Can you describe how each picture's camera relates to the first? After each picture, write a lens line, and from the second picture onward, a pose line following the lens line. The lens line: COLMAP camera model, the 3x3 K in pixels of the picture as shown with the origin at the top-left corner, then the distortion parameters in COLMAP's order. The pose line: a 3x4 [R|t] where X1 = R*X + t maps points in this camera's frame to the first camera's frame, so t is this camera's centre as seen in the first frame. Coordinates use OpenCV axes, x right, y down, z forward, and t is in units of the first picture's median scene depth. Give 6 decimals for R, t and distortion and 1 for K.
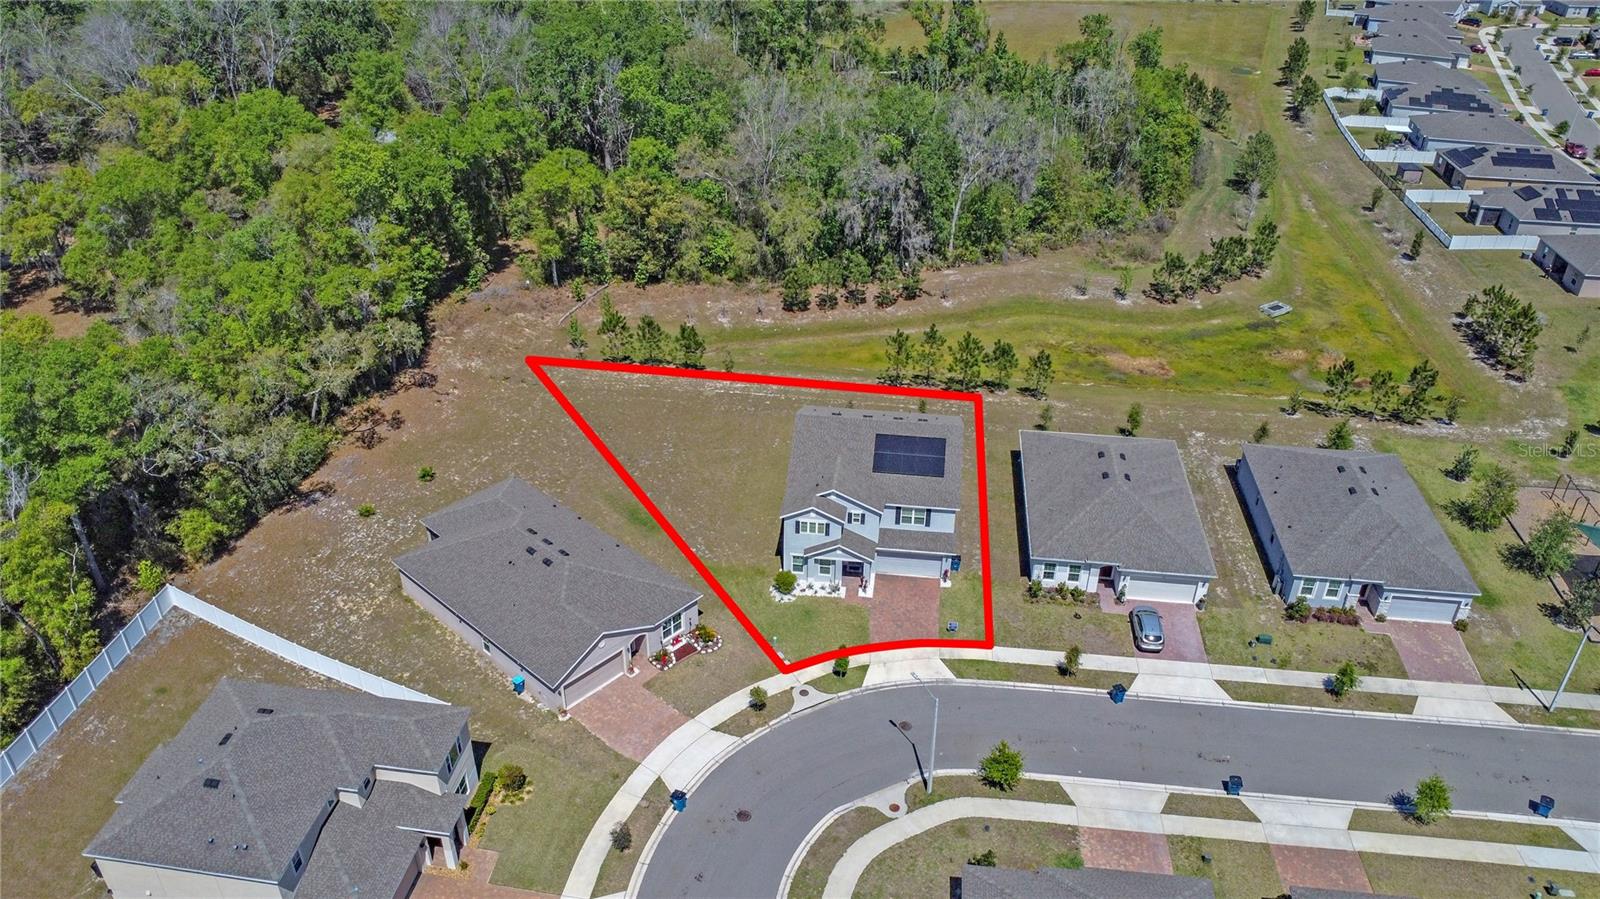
lens RADIAL K [[1137.1, 0, 800.0], [0, 1137.1, 449.5], [0, 0, 1]] dist [0.000278, -0.000836]
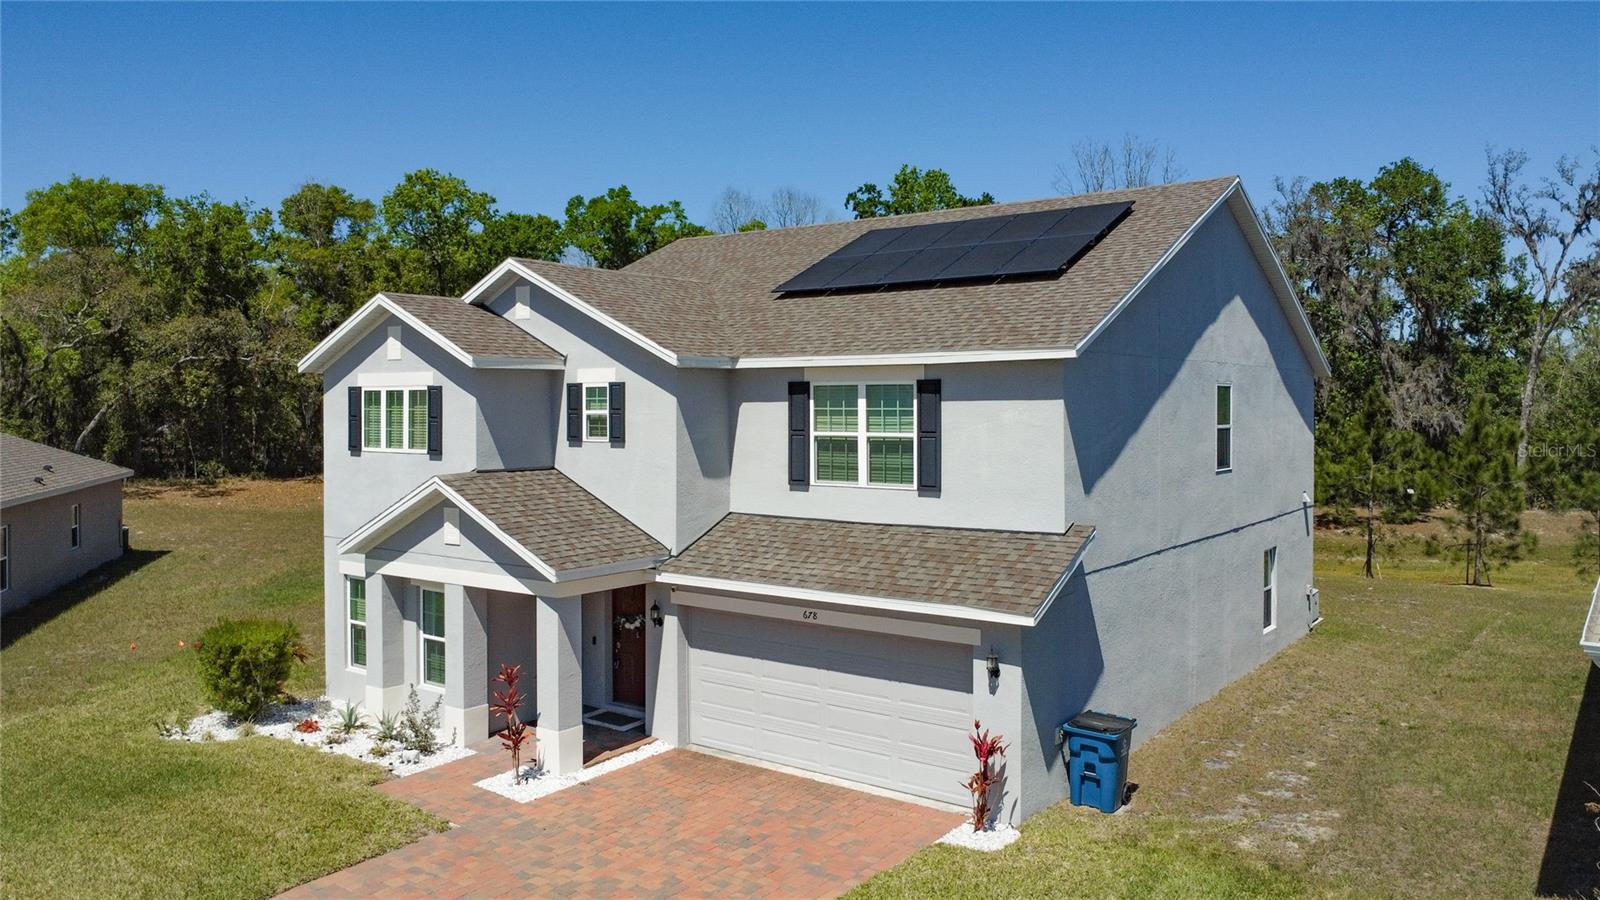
lens RADIAL K [[1137.1, 0, 800.0], [0, 1137.1, 450.0], [0, 0, 1]] dist [0.000278, -0.000836]
pose [[0.863383, 0.002509, -0.504542, 0.187921], [-0.256306, 0.863532, -0.434303, 0.147604], [0.434599, 0.504287, 0.746202, 0.857721]]
